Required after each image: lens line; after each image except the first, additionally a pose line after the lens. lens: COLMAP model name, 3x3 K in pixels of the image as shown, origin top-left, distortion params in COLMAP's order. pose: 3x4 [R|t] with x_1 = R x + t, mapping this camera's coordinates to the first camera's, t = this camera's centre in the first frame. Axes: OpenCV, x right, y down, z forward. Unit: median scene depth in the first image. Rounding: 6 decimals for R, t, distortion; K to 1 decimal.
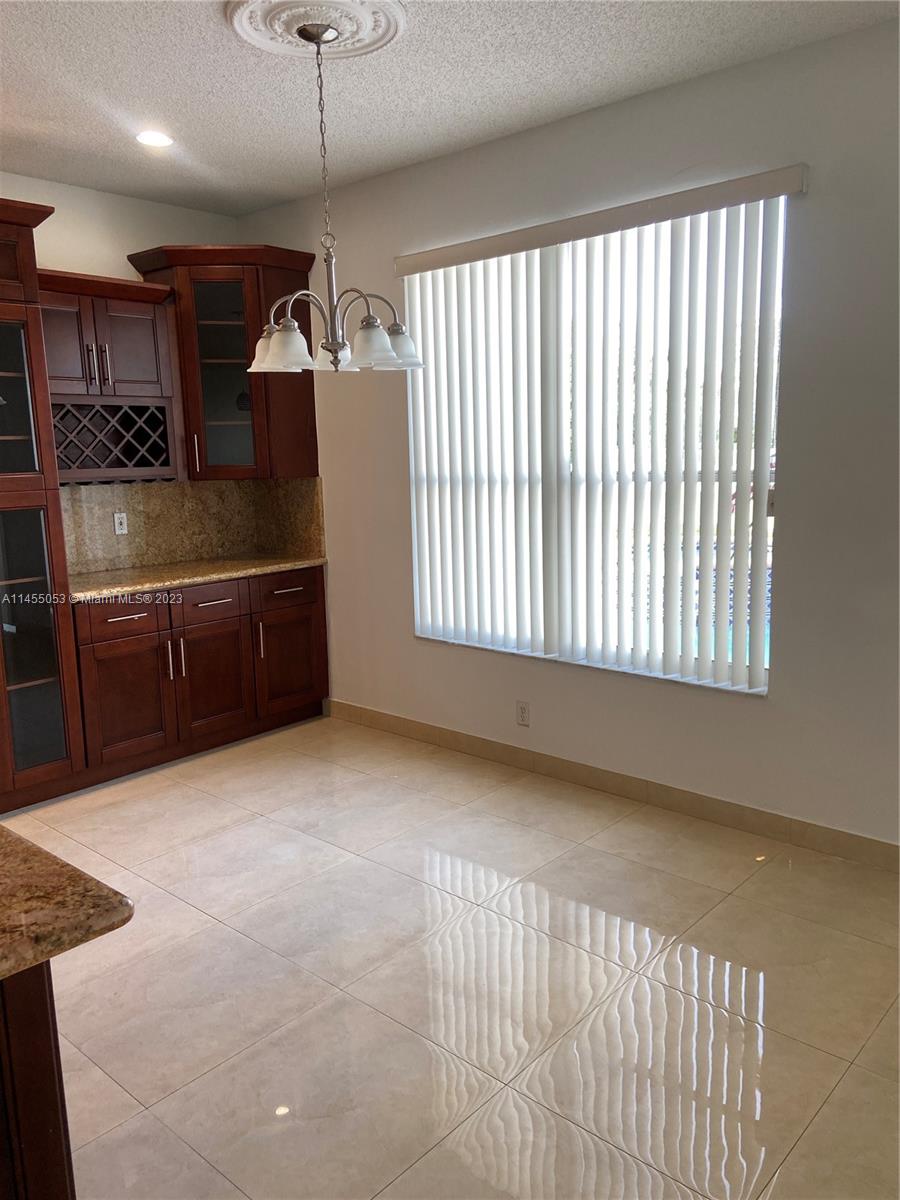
lens RADIAL K [[903.5, 0, 451.0], [0, 903.5, 576.9], [0, 0, 1]] dist [0.130039, -0.152149]
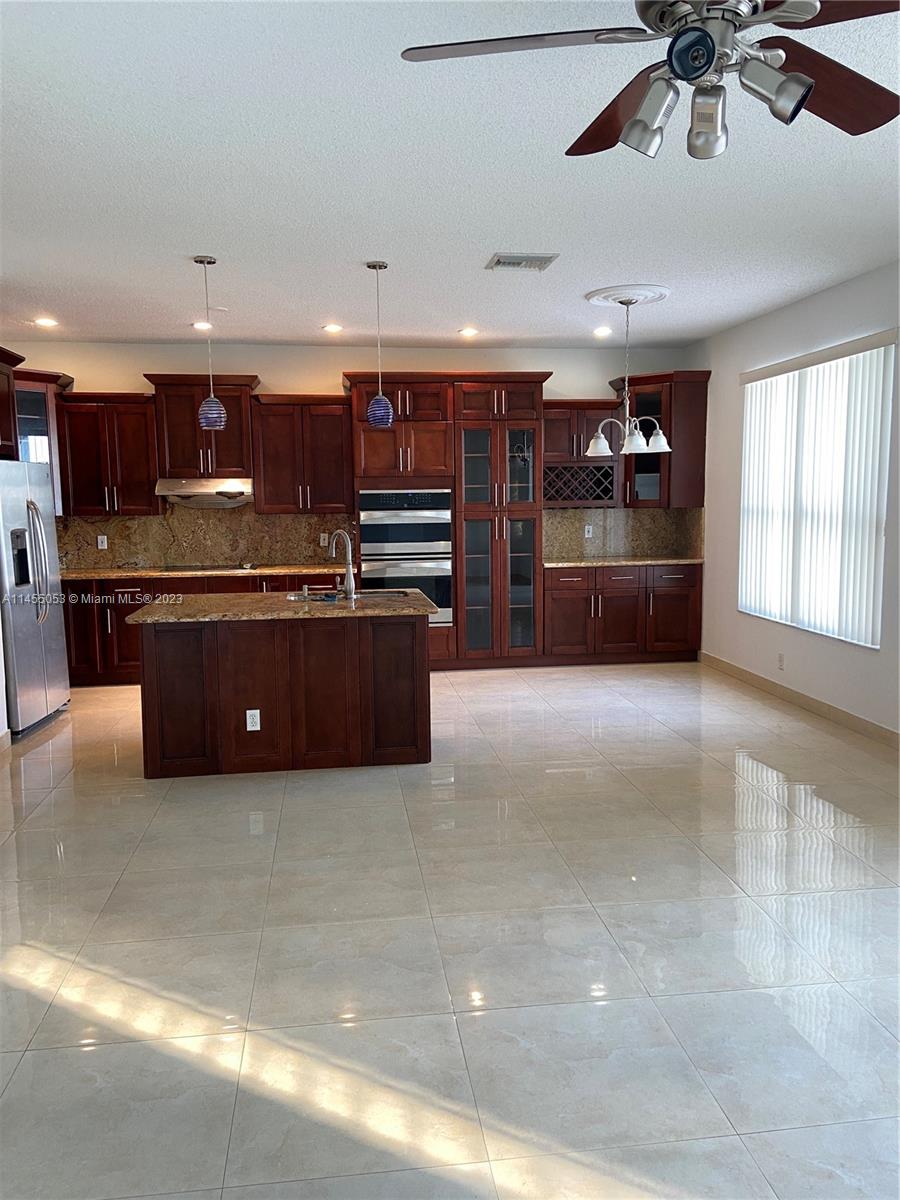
lens RADIAL K [[903.5, 0, 451.0], [0, 903.5, 576.9], [0, 0, 1]] dist [0.130039, -0.152149]
pose [[0.760927, 0.076326, -0.644332, 0.621632], [-0.100260, 0.994961, -0.000542, 0.061179], [0.641044, 0.065013, 0.764746, -0.546346]]
